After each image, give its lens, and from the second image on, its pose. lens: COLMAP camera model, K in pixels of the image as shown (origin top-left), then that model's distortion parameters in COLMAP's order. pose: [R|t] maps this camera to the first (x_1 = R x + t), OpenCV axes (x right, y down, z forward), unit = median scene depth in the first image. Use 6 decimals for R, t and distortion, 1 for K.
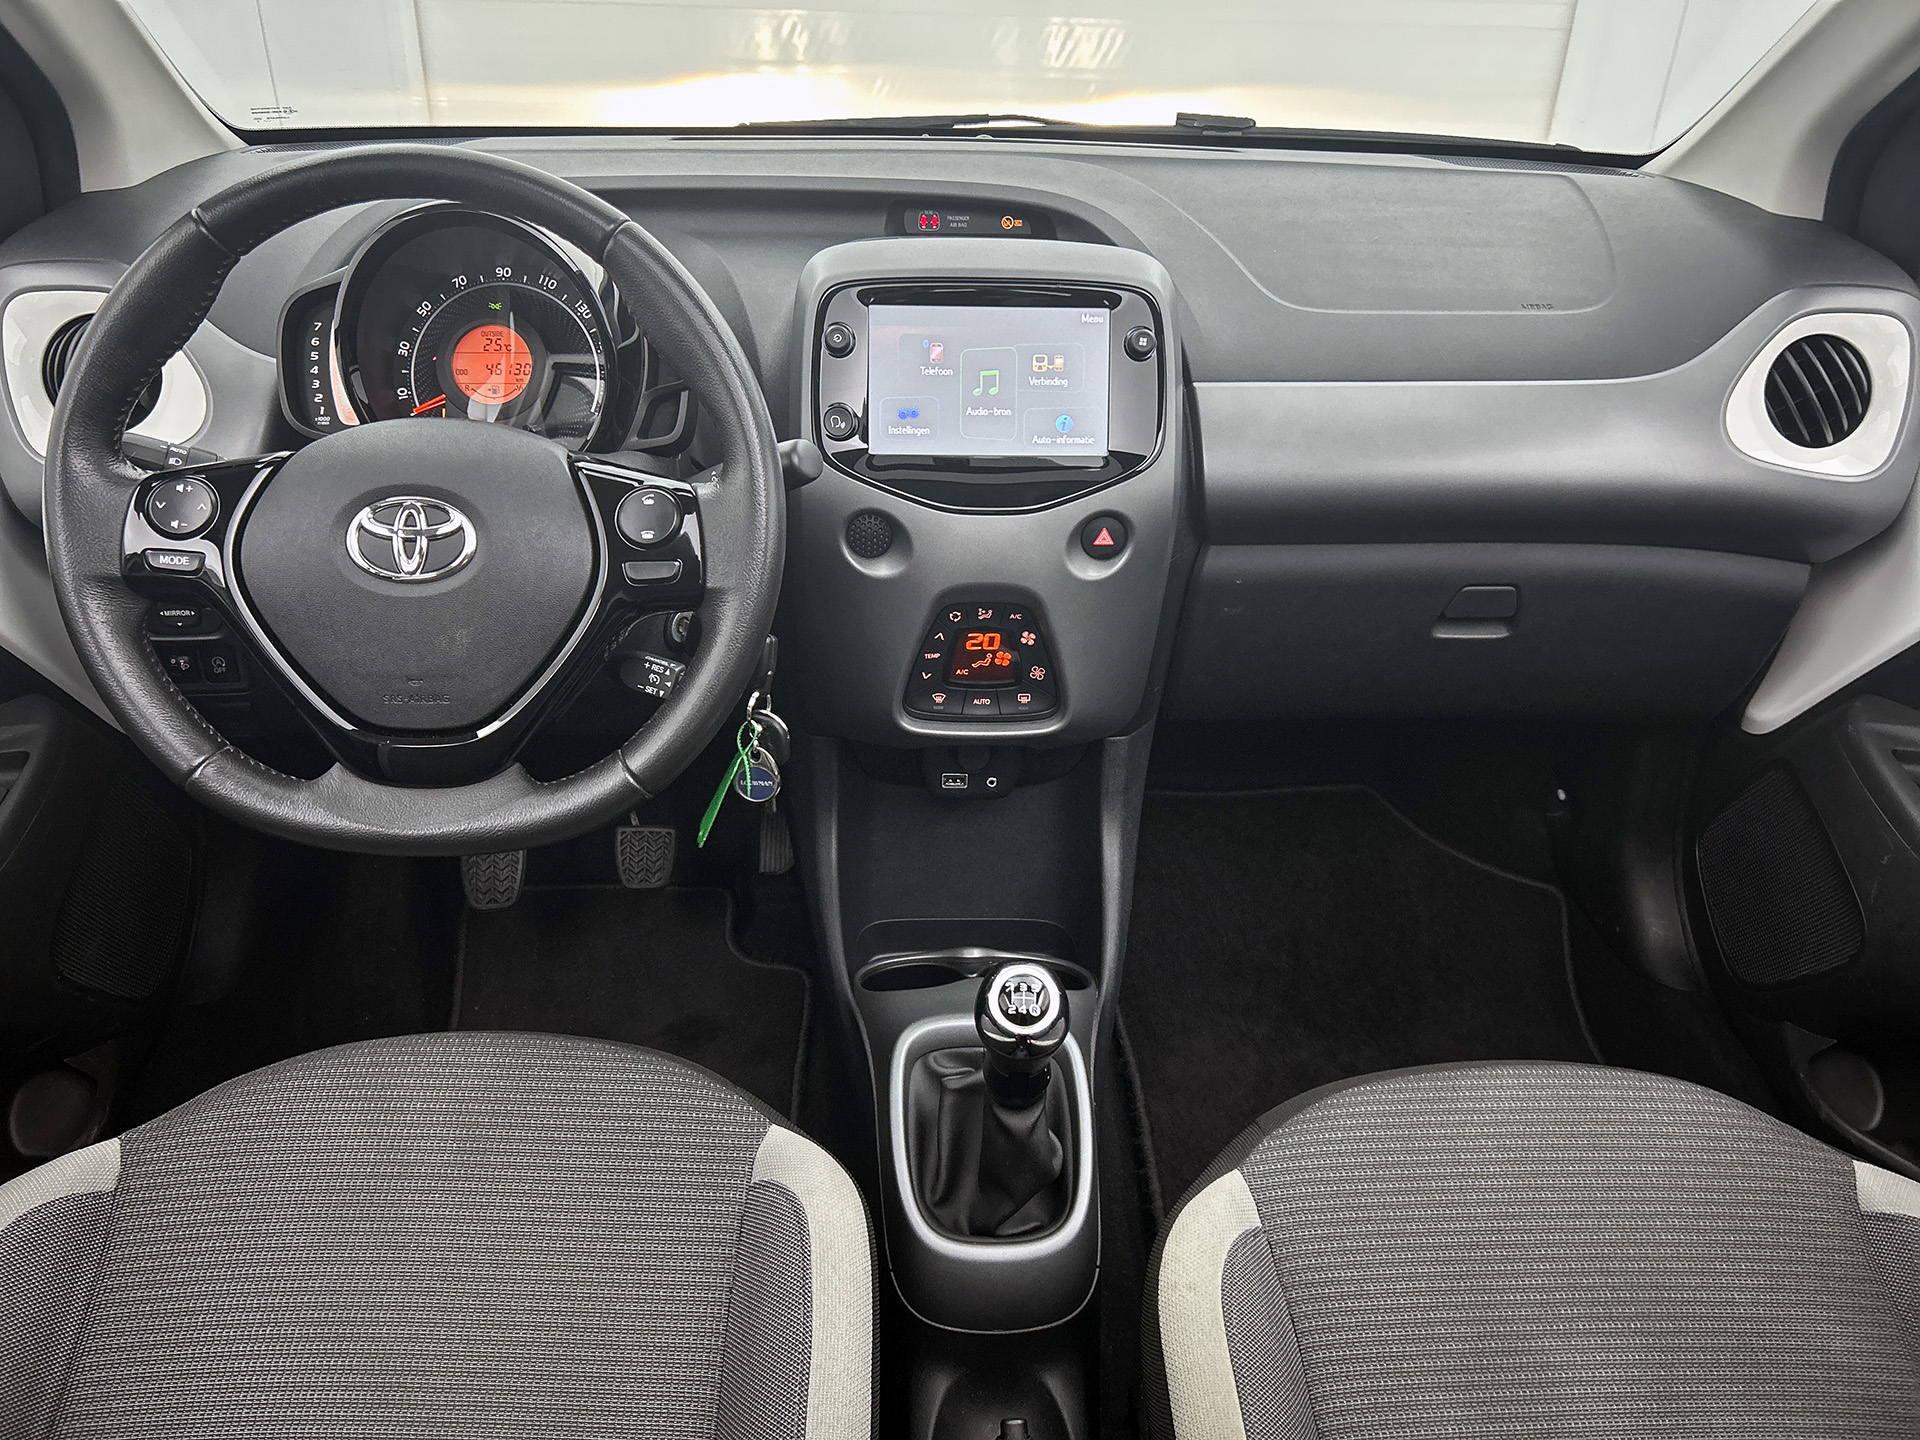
lens RADIAL K [[1444.4, 0, 960.0], [0, 1444.4, 720.0], [0, 0, 1]] dist [0.069282, -0.122688]
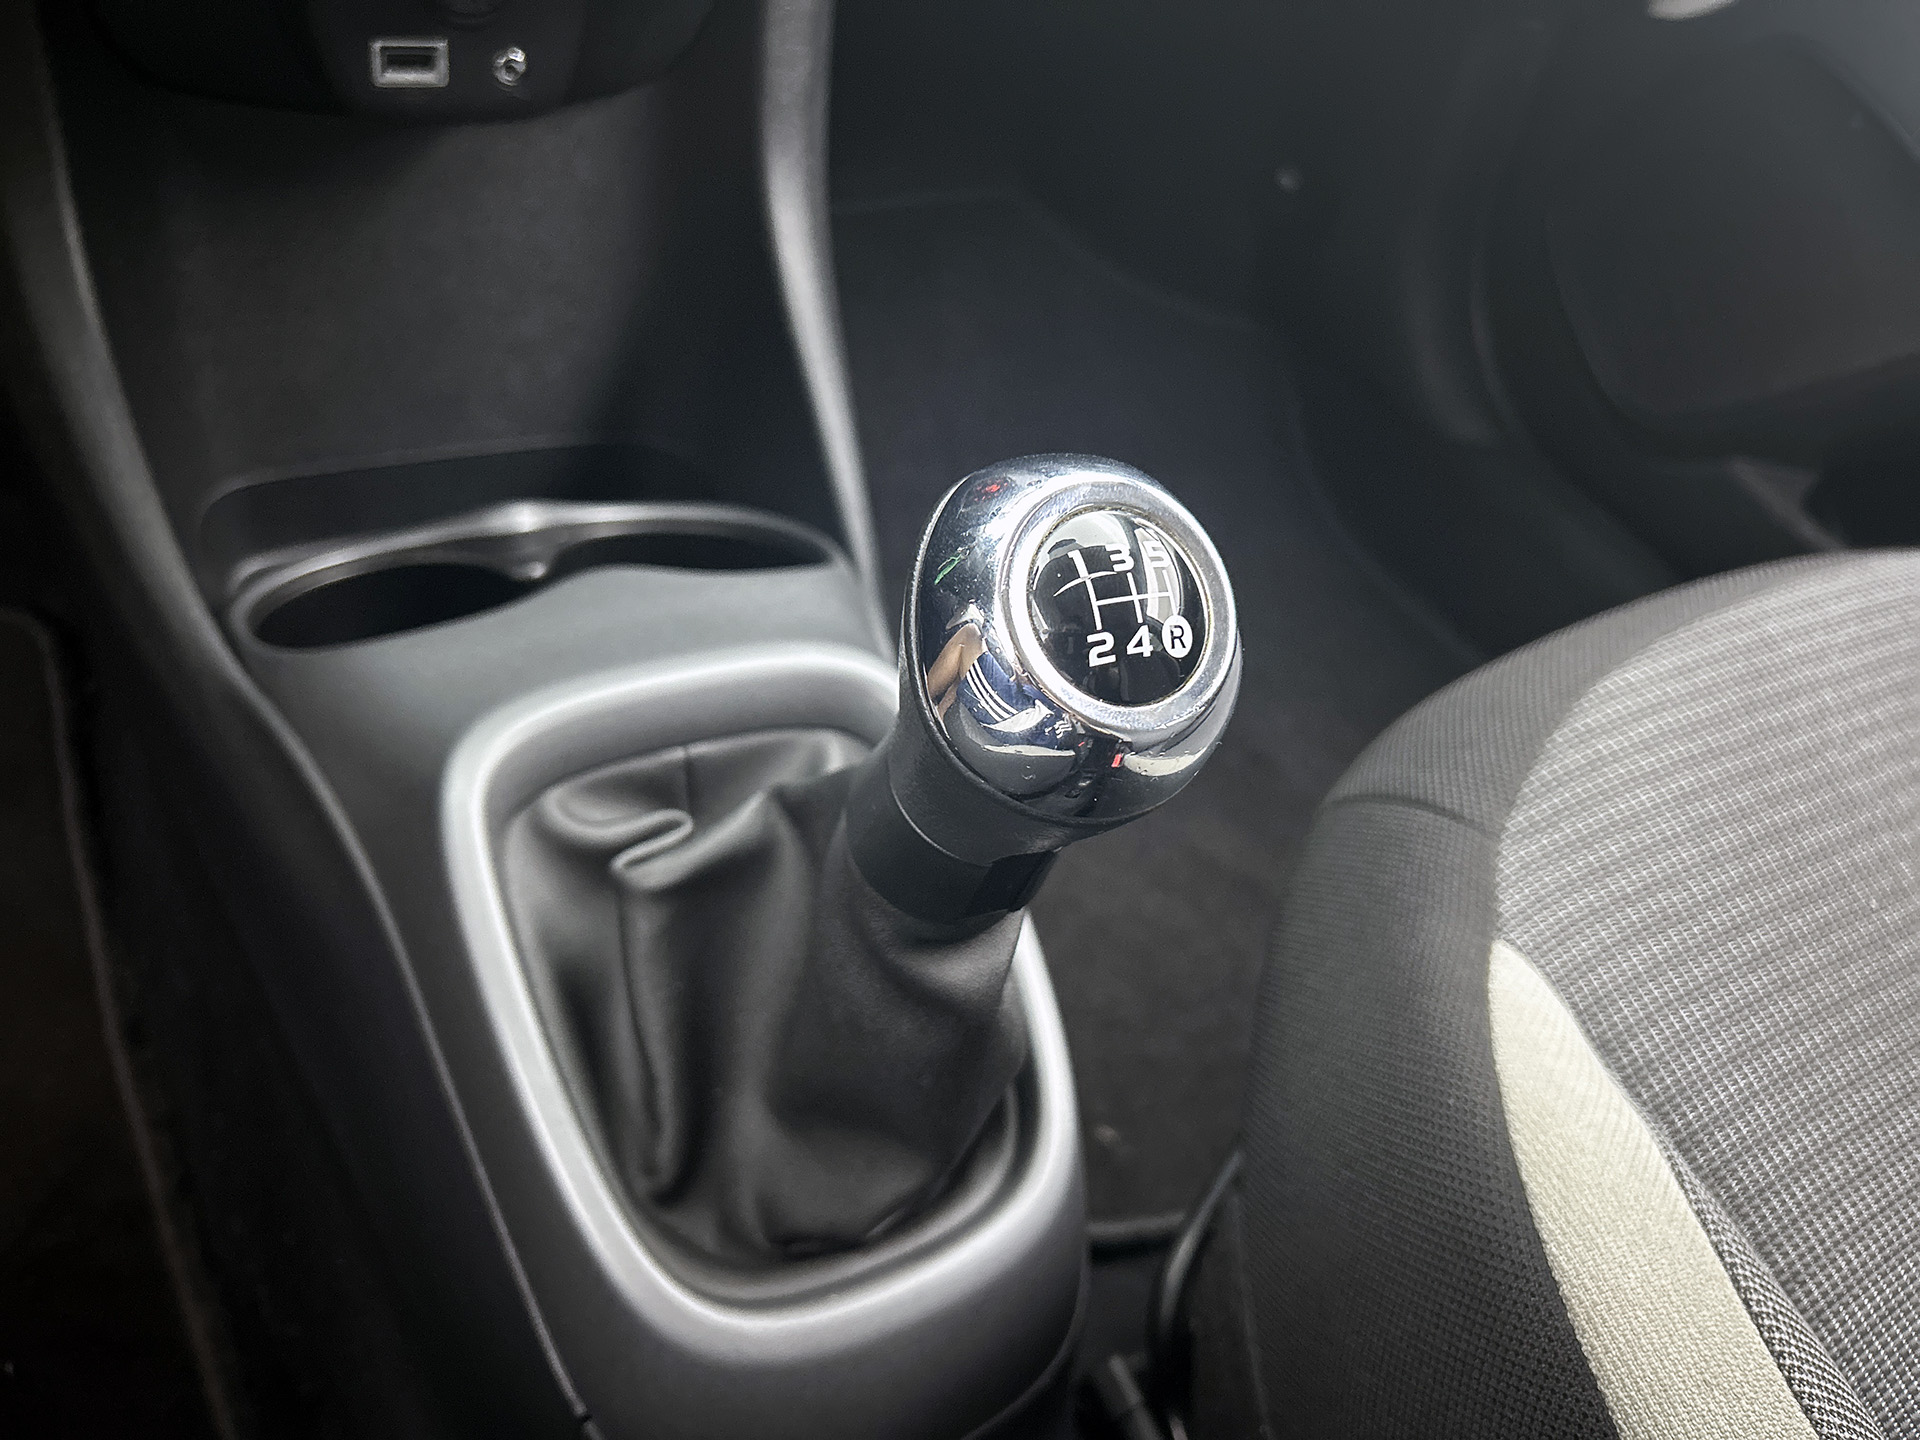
lens RADIAL K [[1444.4, 0, 960.0], [0, 1444.4, 720.0], [0, 0, 1]] dist [0.069282, -0.122688]
pose [[0.884774, -0.188331, 0.426270, -0.080449], [0.059995, 0.953124, 0.296573, 0.118793], [-0.462142, -0.236826, 0.854598, 0.679500]]
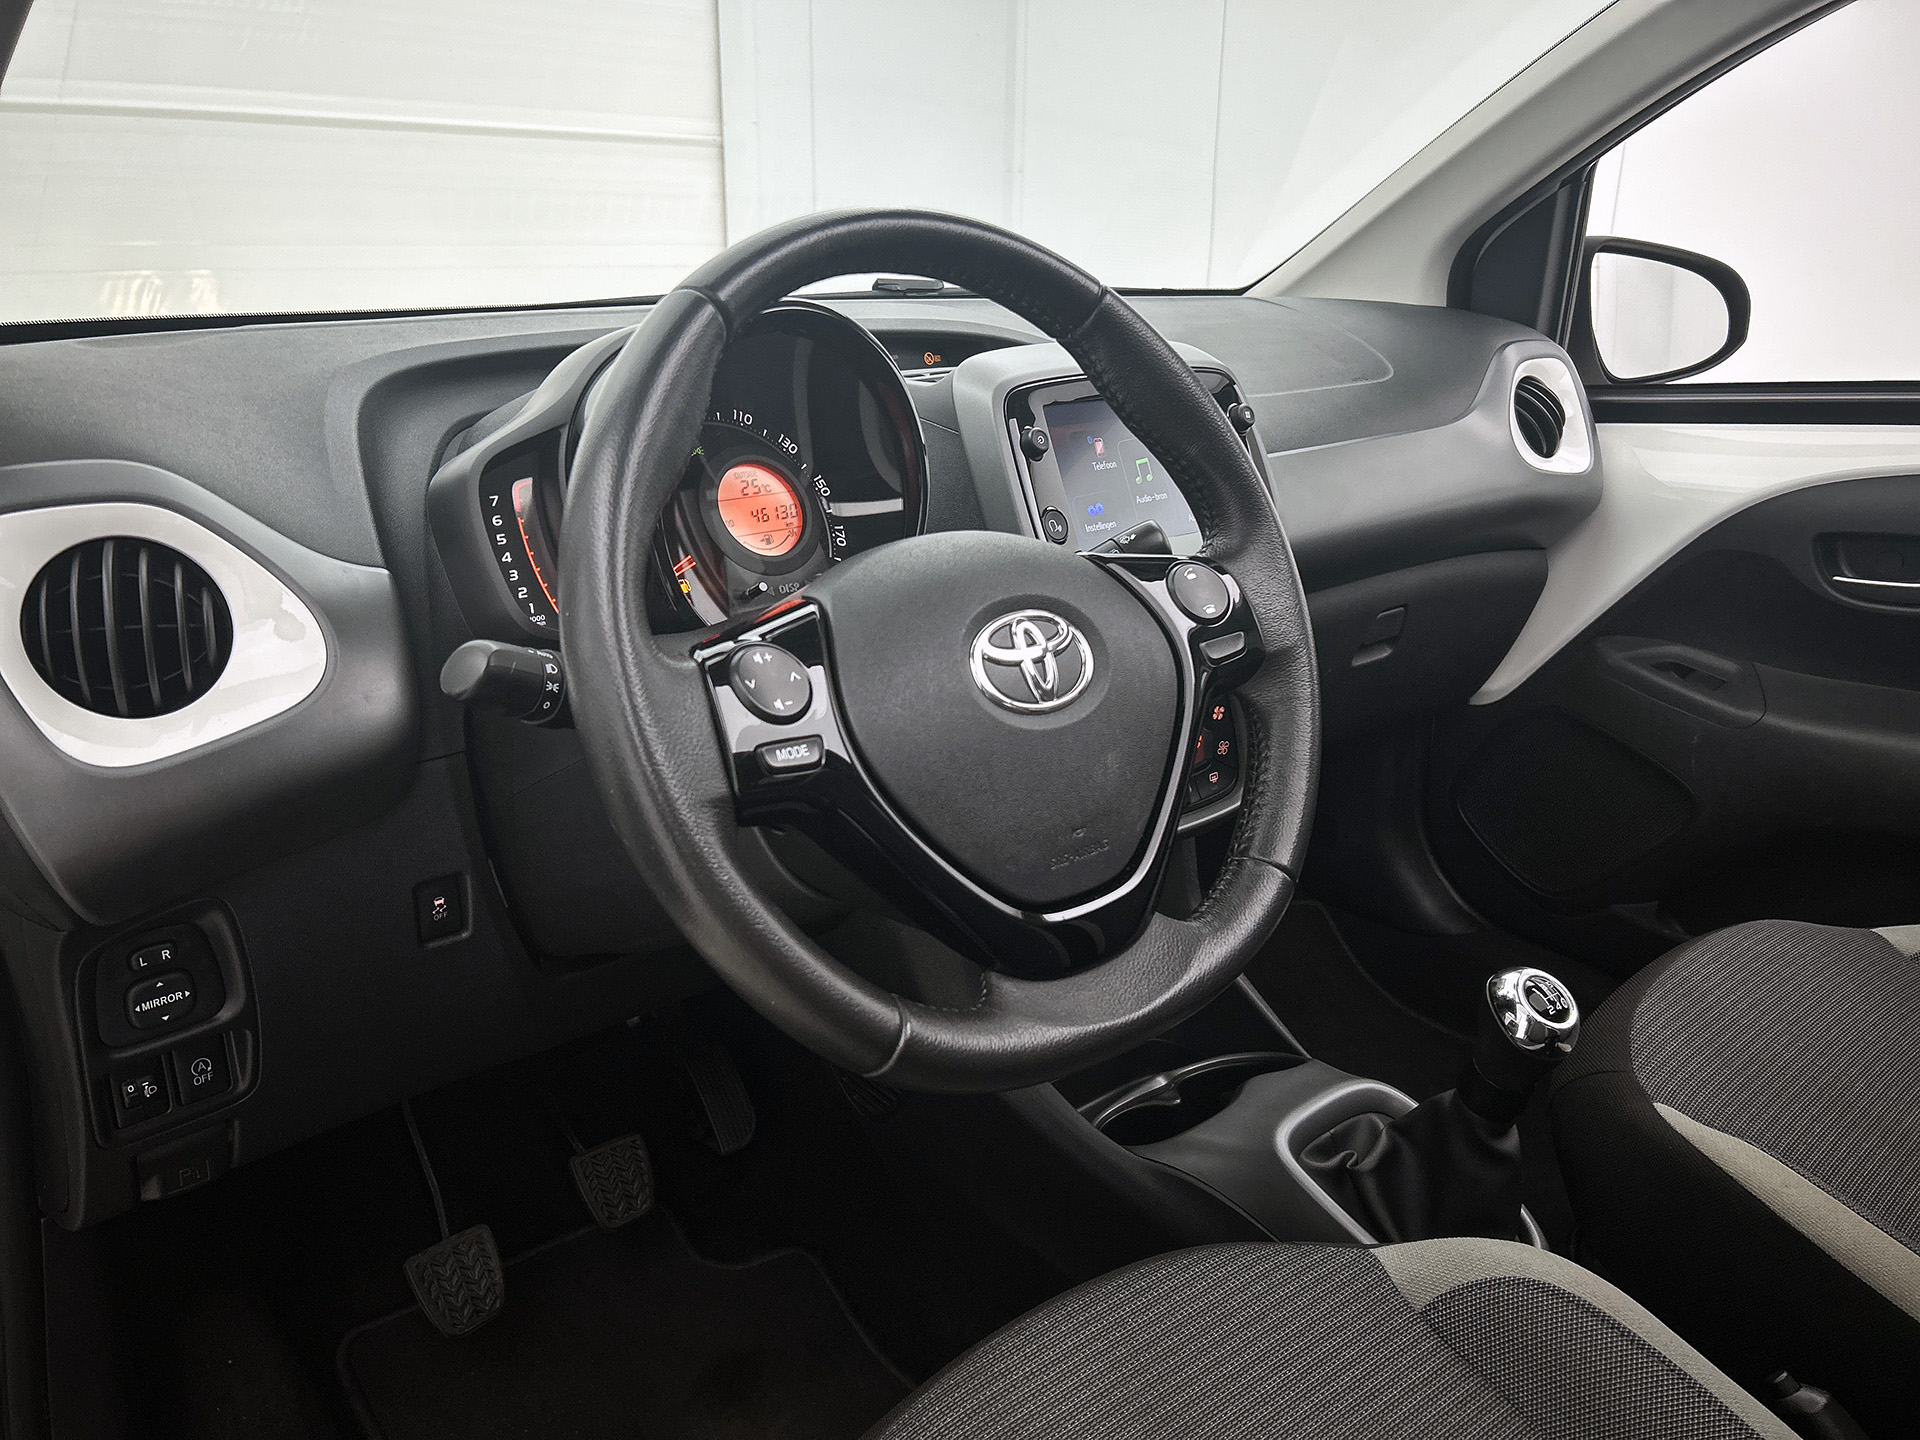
lens RADIAL K [[1444.4, 0, 960.0], [0, 1444.4, 720.0], [0, 0, 1]] dist [0.069282, -0.122688]
pose [[0.777662, -0.215323, 0.590659, -0.714755], [0.316107, 0.946040, -0.071312, -0.039066], [-0.543431, 0.242168, 0.803764, 0.310387]]
